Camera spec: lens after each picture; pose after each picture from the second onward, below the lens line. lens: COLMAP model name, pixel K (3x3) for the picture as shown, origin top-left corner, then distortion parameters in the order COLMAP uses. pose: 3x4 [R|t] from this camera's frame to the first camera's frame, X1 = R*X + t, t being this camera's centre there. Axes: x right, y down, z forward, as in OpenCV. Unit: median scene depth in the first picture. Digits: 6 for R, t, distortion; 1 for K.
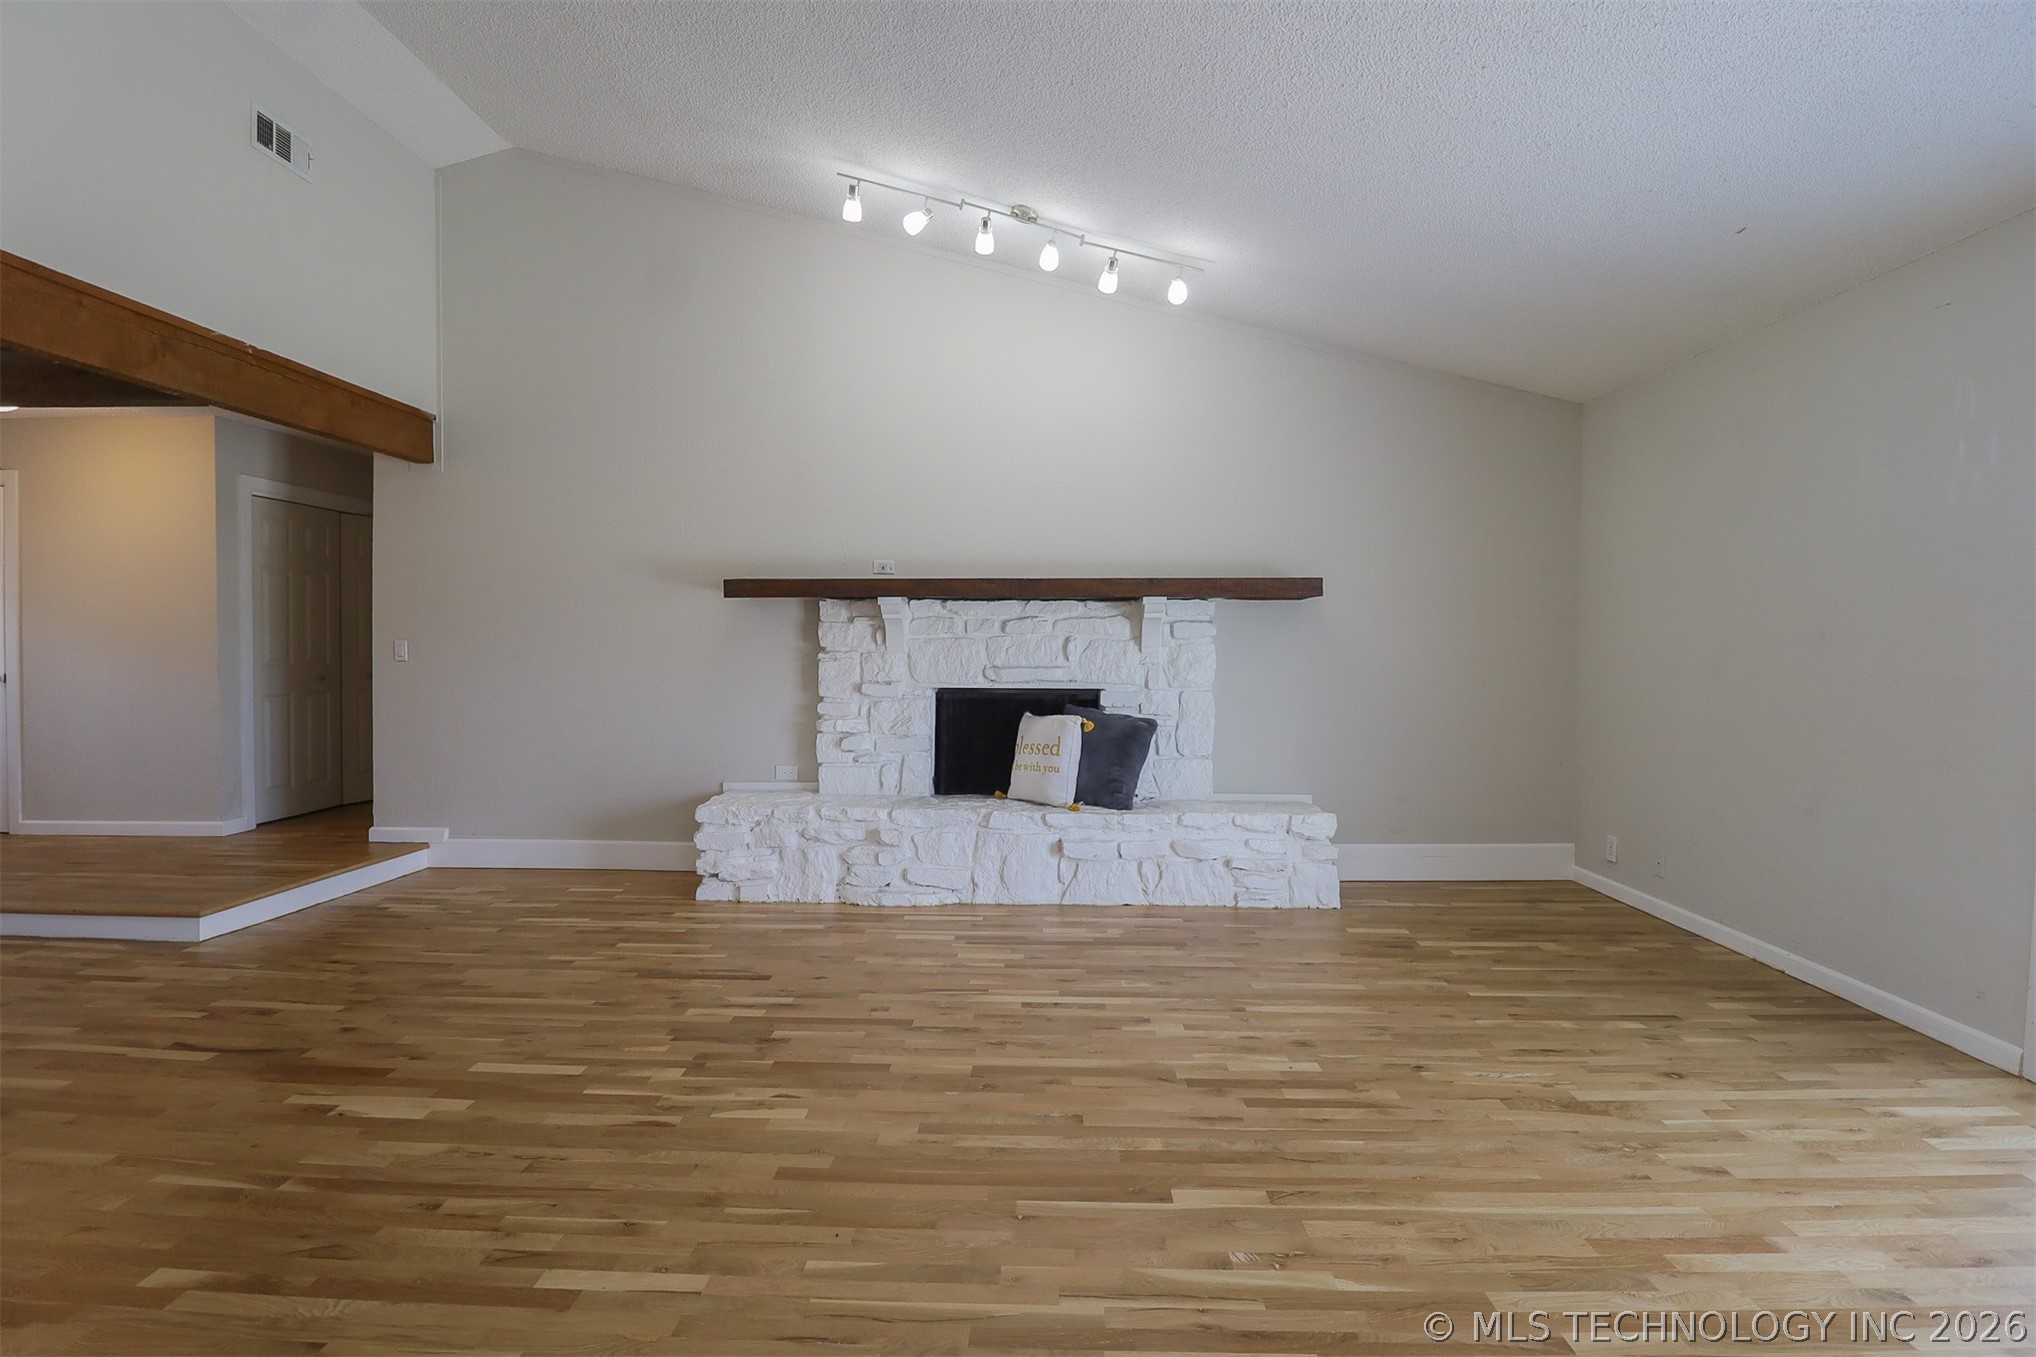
lens RADIAL K [[937.2, 0, 1015.9], [0, 937.2, 667.9], [0, 0, 1]] dist [-0.000633, -0.012559]
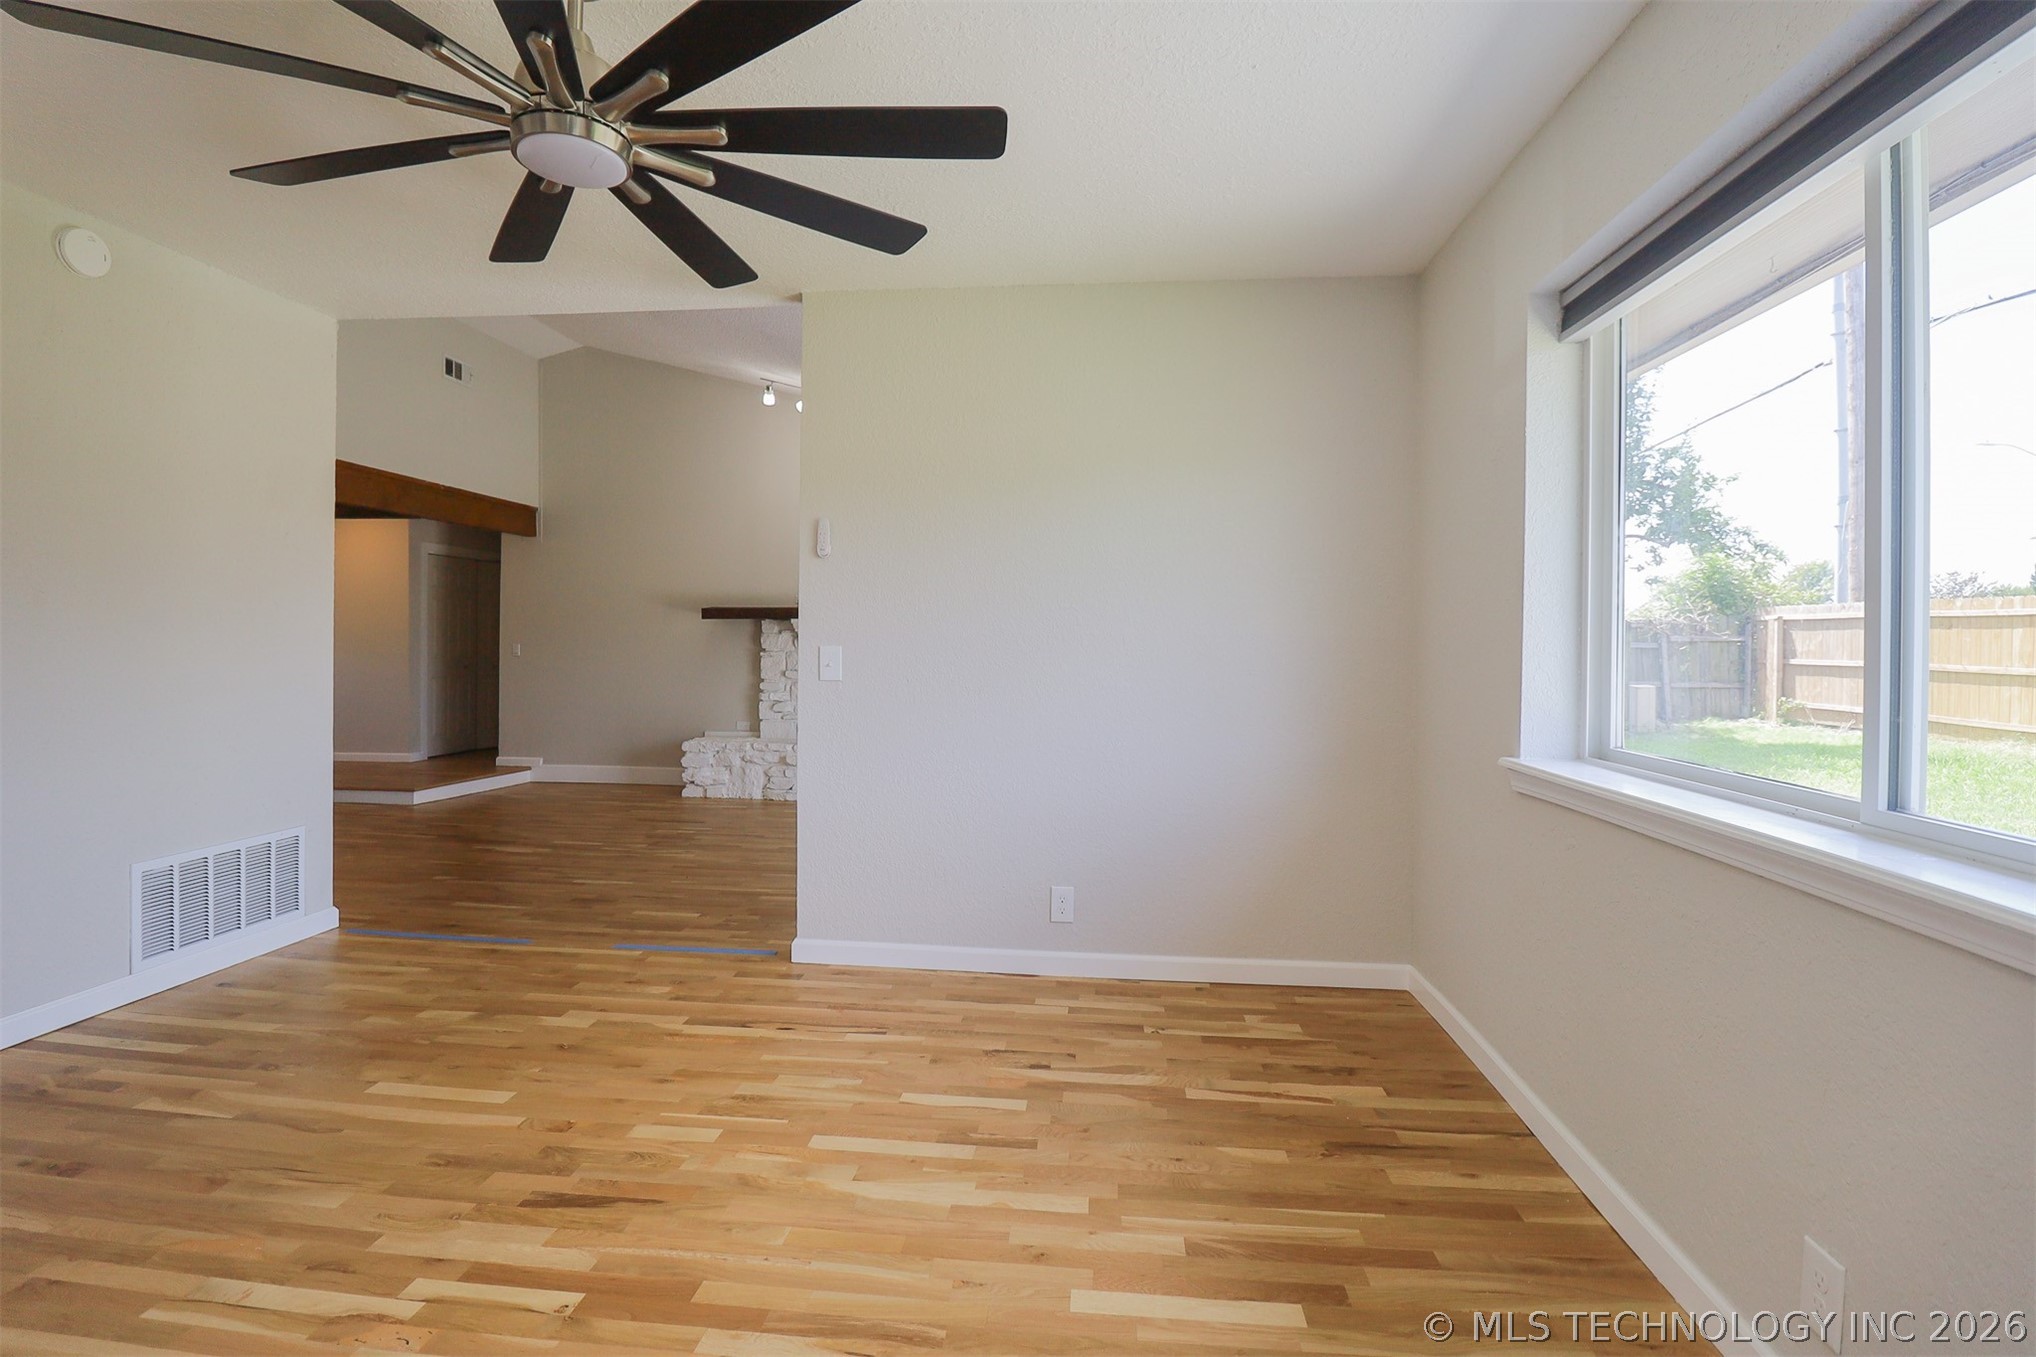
lens RADIAL K [[943.2, 0, 1013.3], [0, 943.2, 659.3], [0, 0, 1]] dist [0.000896, -0.014311]
pose [[0.996759, 0.004441, -0.080328, 0.396110], [-0.005187, 0.999945, -0.009079, 0.010399], [0.080284, 0.009466, 0.996727, -0.663933]]
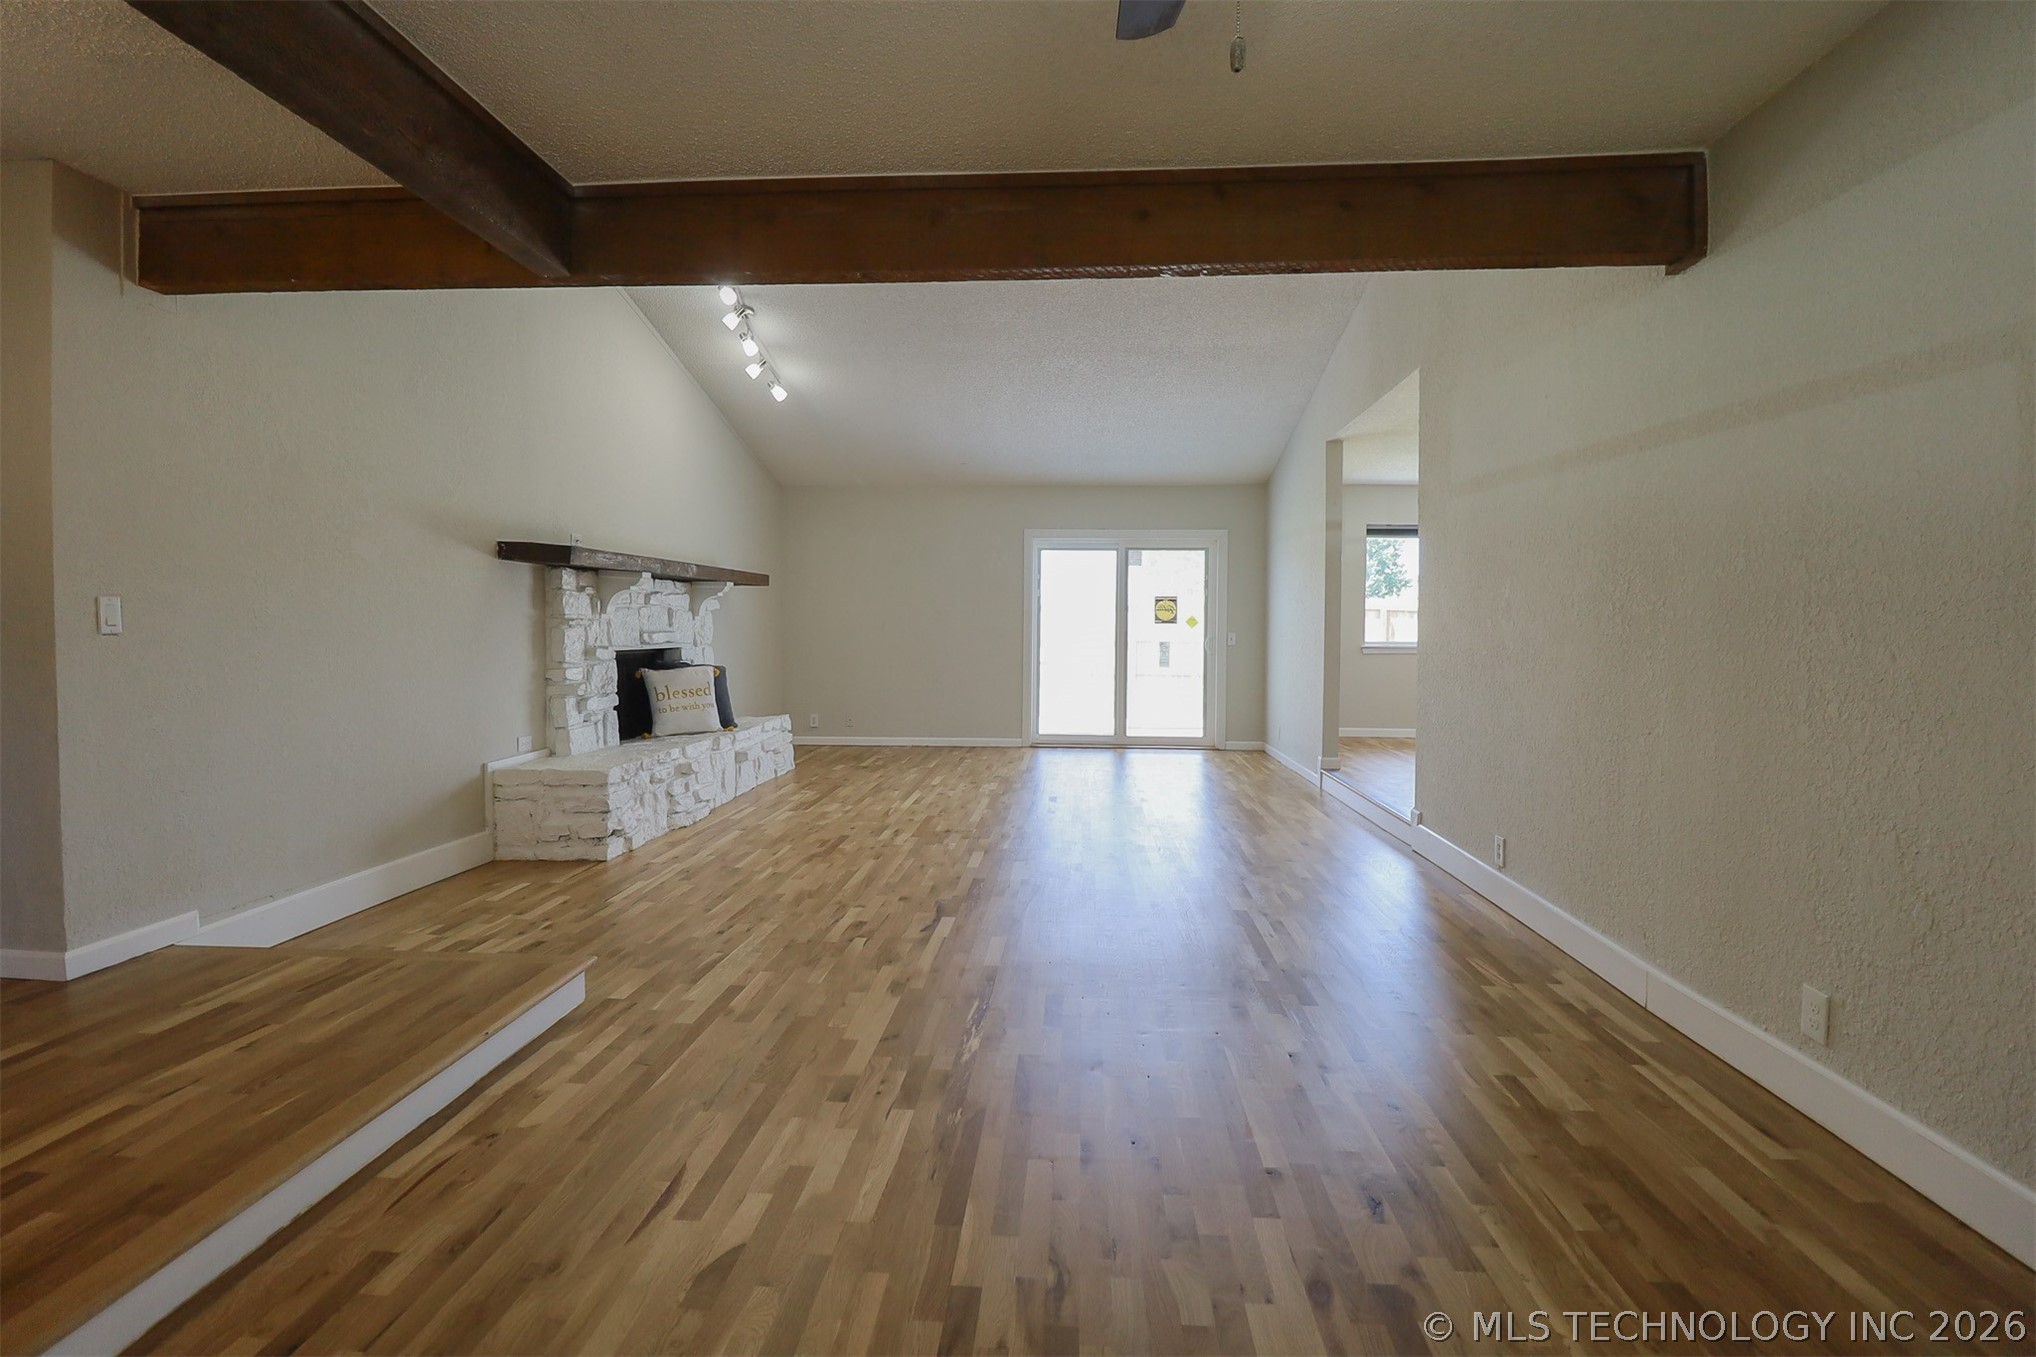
lens RADIAL K [[943.9, 0, 1015.4], [0, 943.9, 649.1], [0, 0, 1]] dist [-0.000534, -0.014707]
pose [[0.042179, -0.029416, 0.998677, -1.341304], [0.022002, 0.999351, 0.028506, -0.002652], [-0.998868, 0.020771, 0.042799, 0.506932]]
